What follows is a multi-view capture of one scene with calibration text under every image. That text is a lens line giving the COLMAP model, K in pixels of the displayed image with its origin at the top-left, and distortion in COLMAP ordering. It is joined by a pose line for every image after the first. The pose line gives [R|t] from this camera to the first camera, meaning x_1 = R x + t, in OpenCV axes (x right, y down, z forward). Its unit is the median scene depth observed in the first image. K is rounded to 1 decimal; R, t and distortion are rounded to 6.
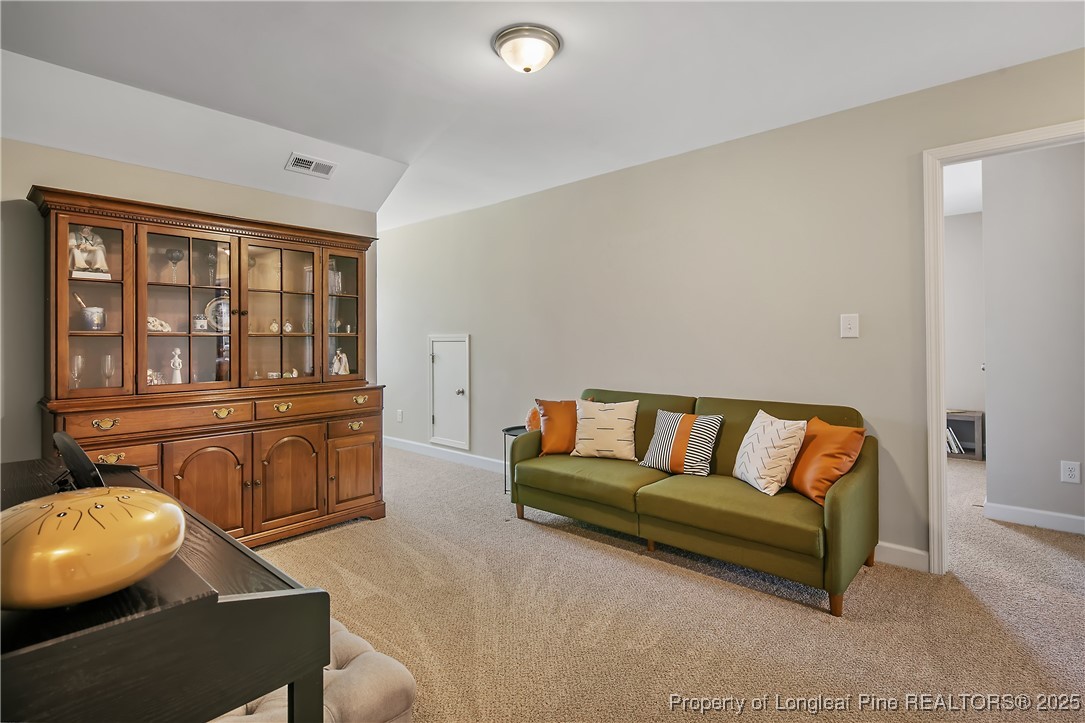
lens RADIAL K [[528.9, 0, 540.5], [0, 528.9, 344.3], [0, 0, 1]] dist [0.001735, 0.000382]
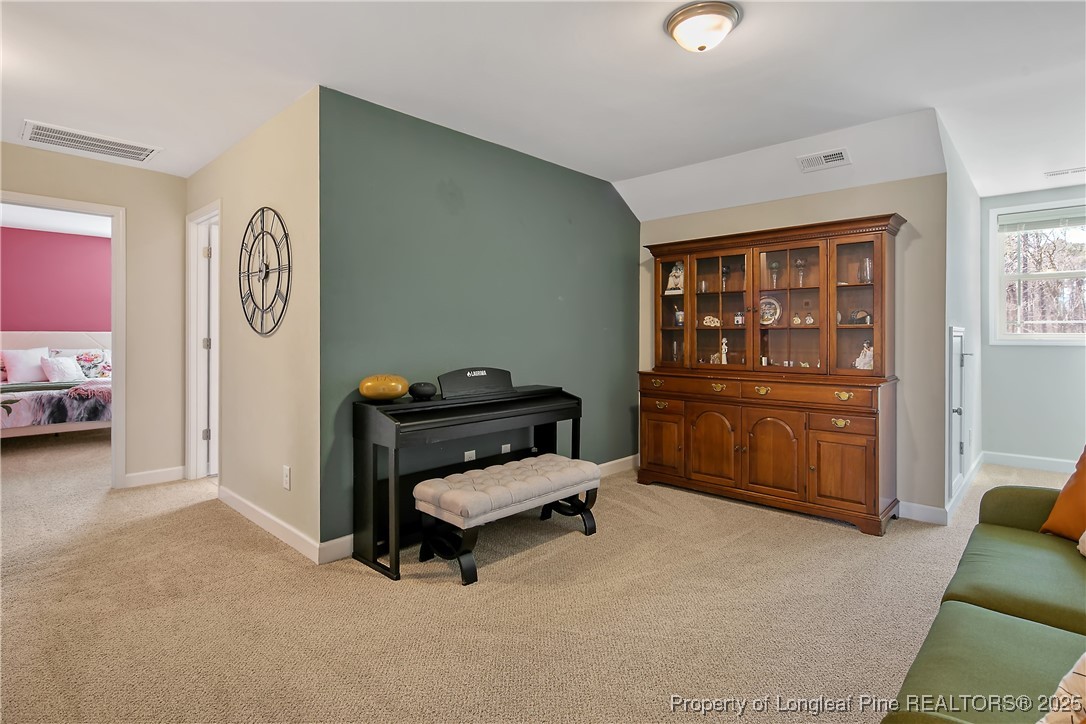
lens RADIAL K [[548.6, 0, 539.3], [0, 548.6, 339.4], [0, 0, 1]] dist [0.001220, -0.000094]
pose [[-0.027046, 0.012006, -0.999562, 0.707053], [-0.007645, 0.999896, 0.012217, -0.002821], [0.999605, 0.007972, -0.026951, 0.534636]]
